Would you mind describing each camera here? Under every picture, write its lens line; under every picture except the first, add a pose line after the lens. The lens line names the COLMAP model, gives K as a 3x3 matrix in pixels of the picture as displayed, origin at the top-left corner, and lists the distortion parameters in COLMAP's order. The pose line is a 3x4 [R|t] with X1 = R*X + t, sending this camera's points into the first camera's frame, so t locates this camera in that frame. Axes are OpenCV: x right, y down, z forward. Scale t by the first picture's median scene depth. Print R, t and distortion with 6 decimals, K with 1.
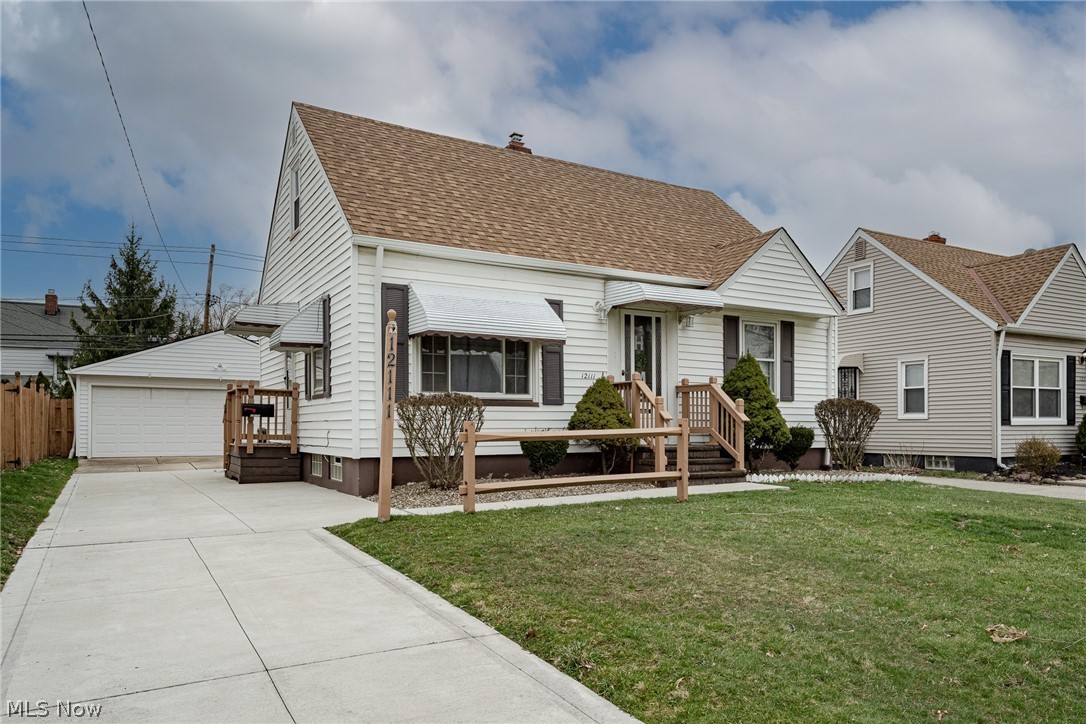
lens RADIAL K [[748.7, 0, 547.3], [0, 748.7, 424.4], [0, 0, 1]] dist [0.006247, 0.003269]
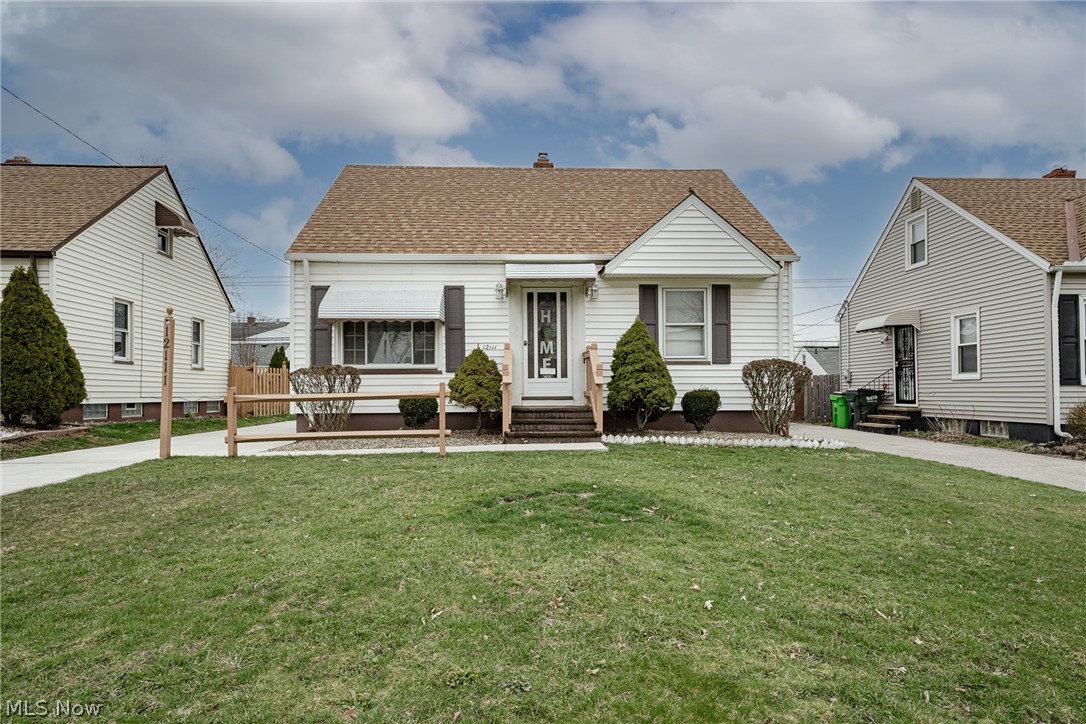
lens RADIAL K [[559.2, 0, 523.4], [0, 559.2, 387.6], [0, 0, 1]] dist [-0.003565, -0.002349]
pose [[0.877763, -0.007179, -0.479042, 0.469843], [0.006042, 0.999974, -0.003914, 0.002660], [0.479058, 0.000541, 0.877783, 0.222589]]
